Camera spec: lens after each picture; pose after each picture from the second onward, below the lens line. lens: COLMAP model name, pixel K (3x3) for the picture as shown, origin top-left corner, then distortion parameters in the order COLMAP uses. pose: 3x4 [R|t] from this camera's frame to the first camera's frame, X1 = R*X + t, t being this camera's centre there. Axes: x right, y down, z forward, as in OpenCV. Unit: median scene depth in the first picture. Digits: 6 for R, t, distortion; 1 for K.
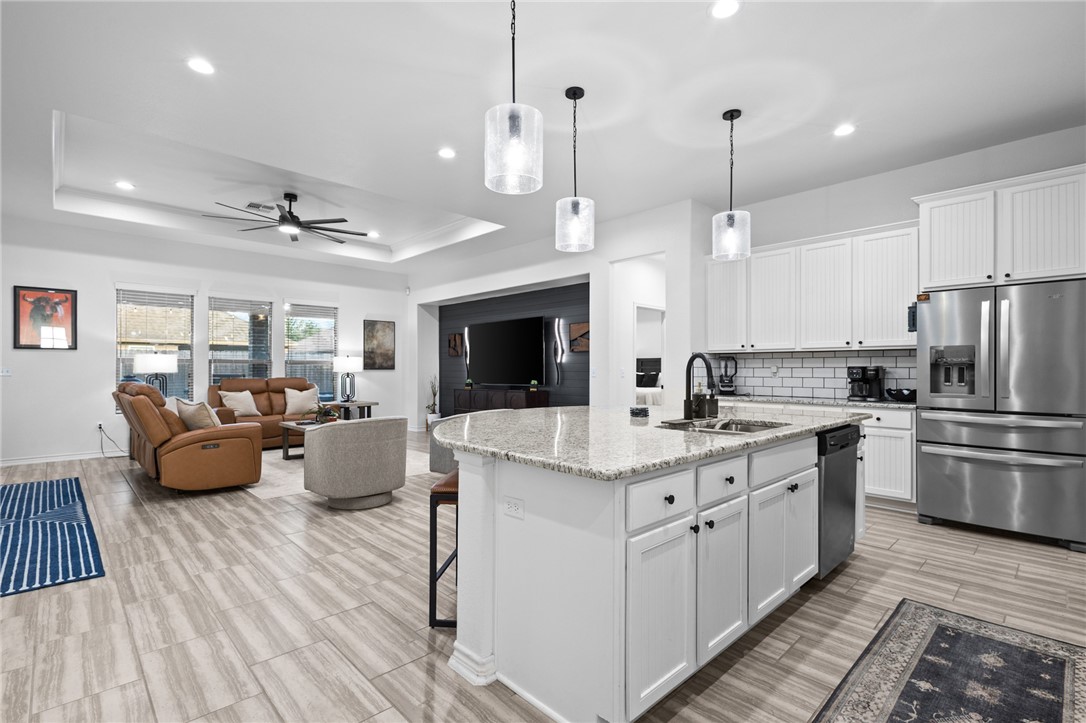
lens RADIAL K [[509.1, 0, 540.3], [0, 509.1, 362.6], [0, 0, 1]] dist [0.000679, -0.000705]
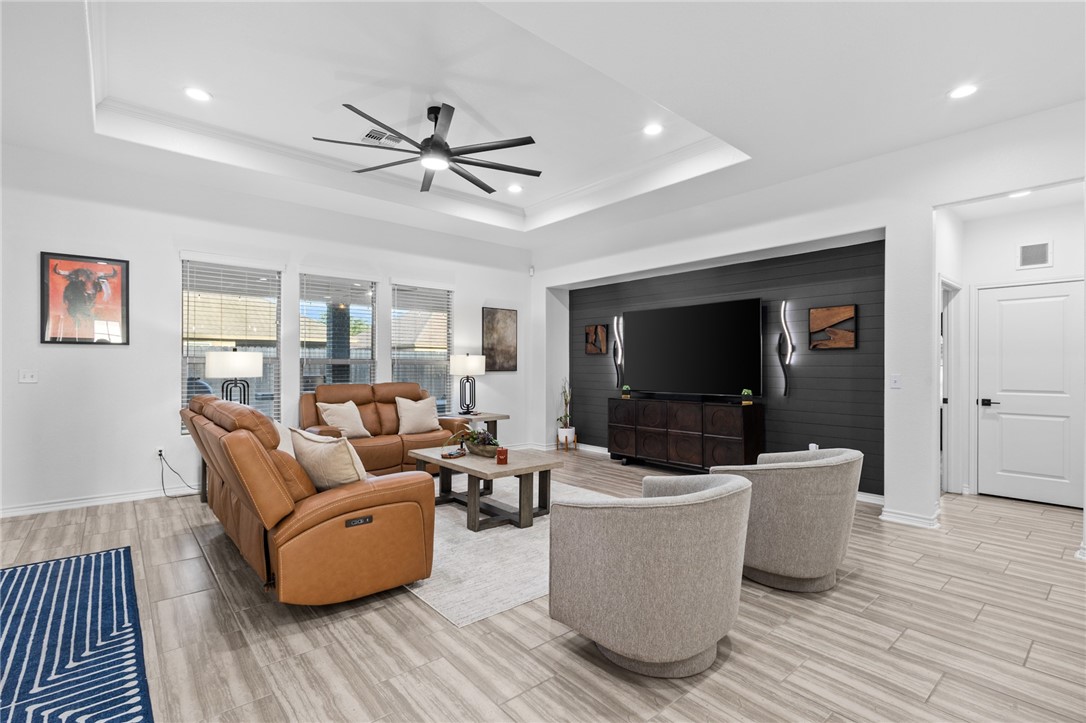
lens RADIAL K [[504.2, 0, 540.0], [0, 504.2, 360.7], [0, 0, 1]] dist [0.003008, -0.000194]
pose [[0.998234, 0.002508, -0.059347, -0.306476], [-0.002301, 0.999991, 0.003558, -0.007774], [0.059355, -0.003415, 0.998231, 0.342036]]
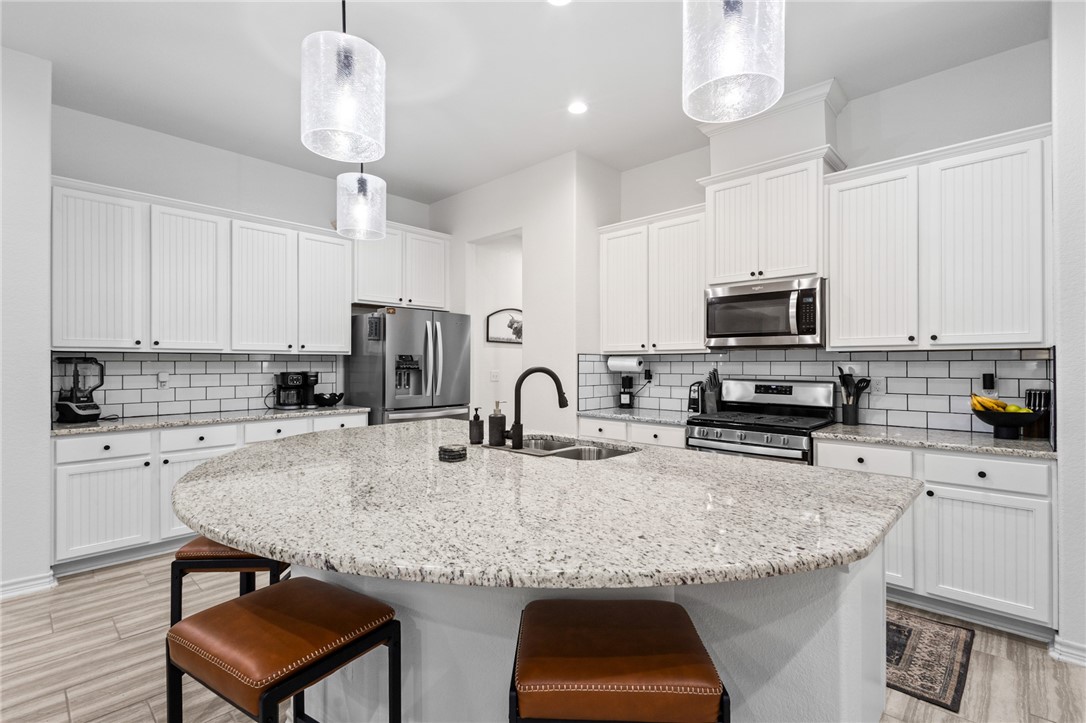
lens RADIAL K [[504.3, 0, 543.0], [0, 504.3, 361.5], [0, 0, 1]] dist [0.012644, 0.000213]
pose [[-0.047902, 0.001397, 0.998851, -0.229466], [-0.012476, 0.999920, -0.001997, -0.011419], [-0.998774, -0.012557, -0.047880, 0.438027]]
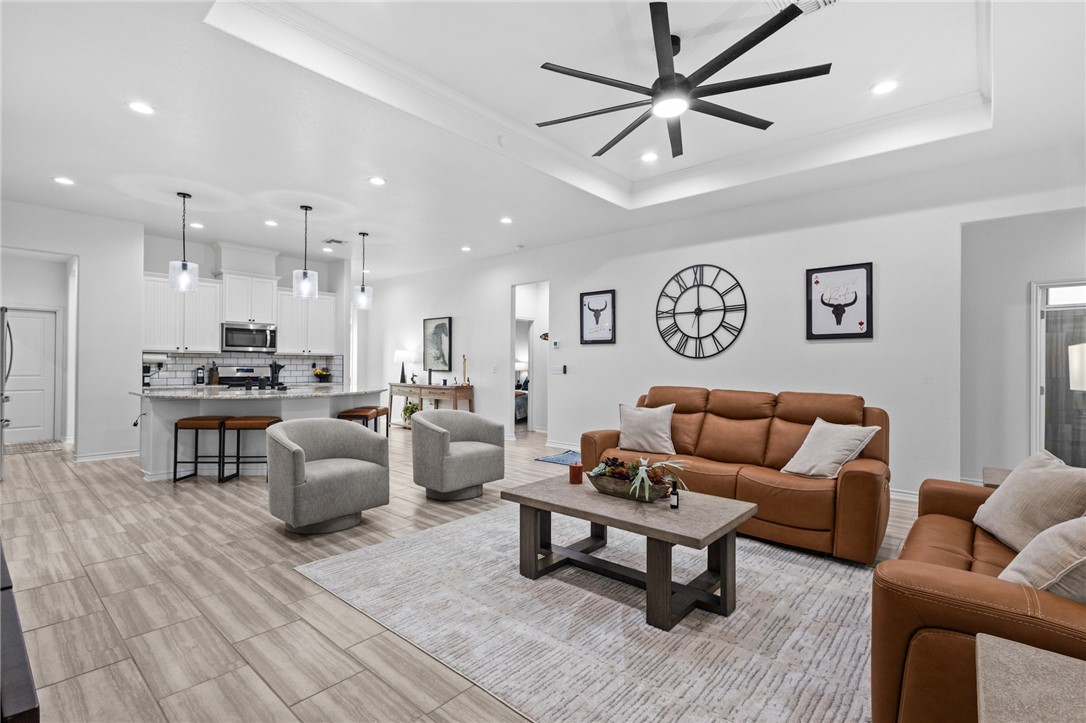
lens RADIAL K [[504.2, 0, 540.0], [0, 504.2, 360.7], [0, 0, 1]] dist [0.003008, -0.000194]
pose [[-0.996855, -0.011369, -0.078425, -0.313996], [-0.009862, 0.999760, -0.019567, 0.008097], [0.078628, -0.018732, -0.996728, 1.458535]]
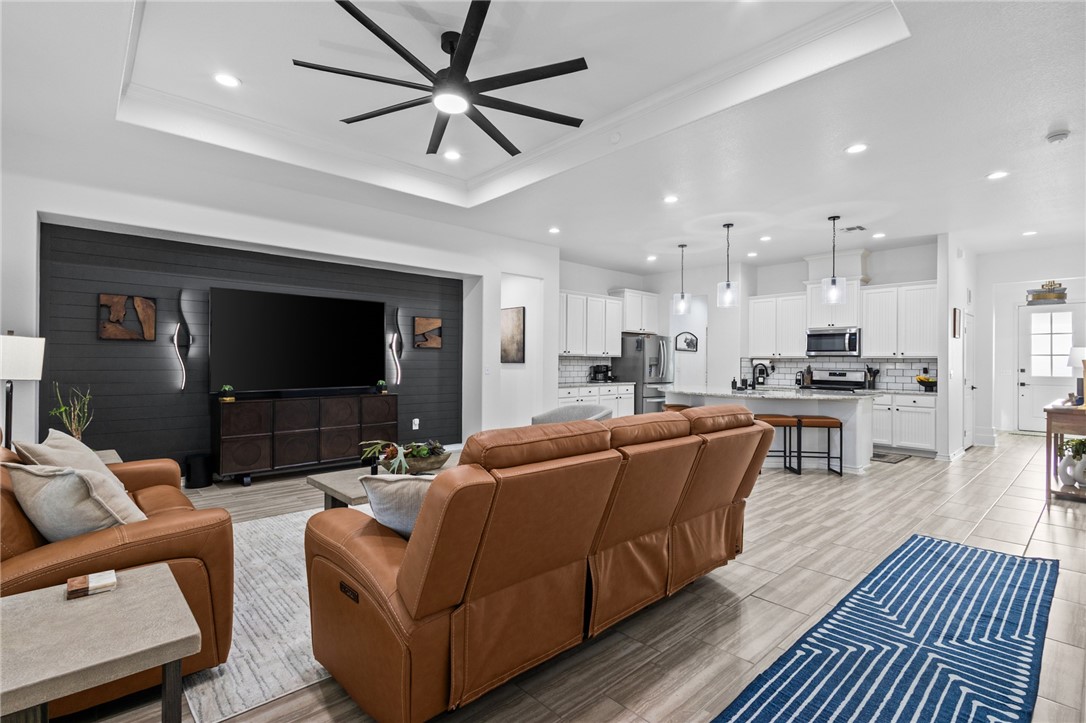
lens RADIAL K [[502.9, 0, 543.0], [0, 502.9, 361.5], [0, 0, 1]] dist [0.005807, 0.000655]
pose [[0.029027, -0.000198, 0.999579, -0.975110], [-0.022262, 0.999752, 0.000844, -0.001944], [-0.999331, -0.022277, 0.029016, 0.862605]]
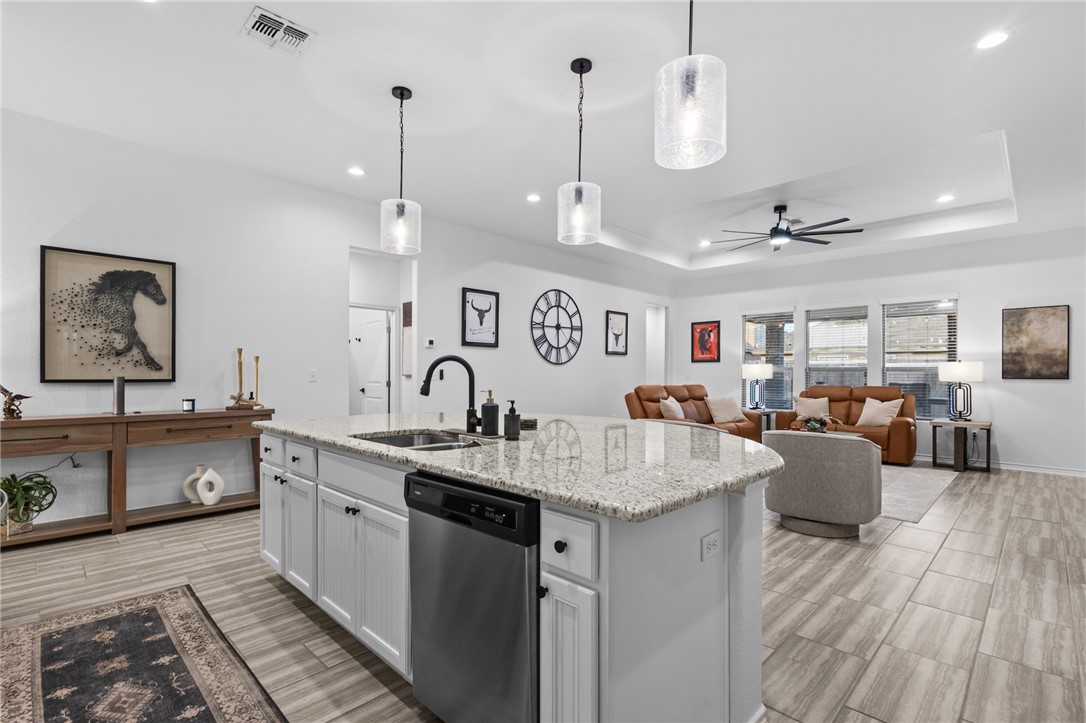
lens RADIAL K [[508.0, 0, 545.1], [0, 508.0, 371.8], [0, 0, 1]] dist [0.000076, -0.000373]
pose [[0.028622, -0.005240, -0.999577, 0.504055], [0.005789, 0.999970, -0.005076, 0.005947], [0.999574, -0.005641, 0.028652, 0.480243]]
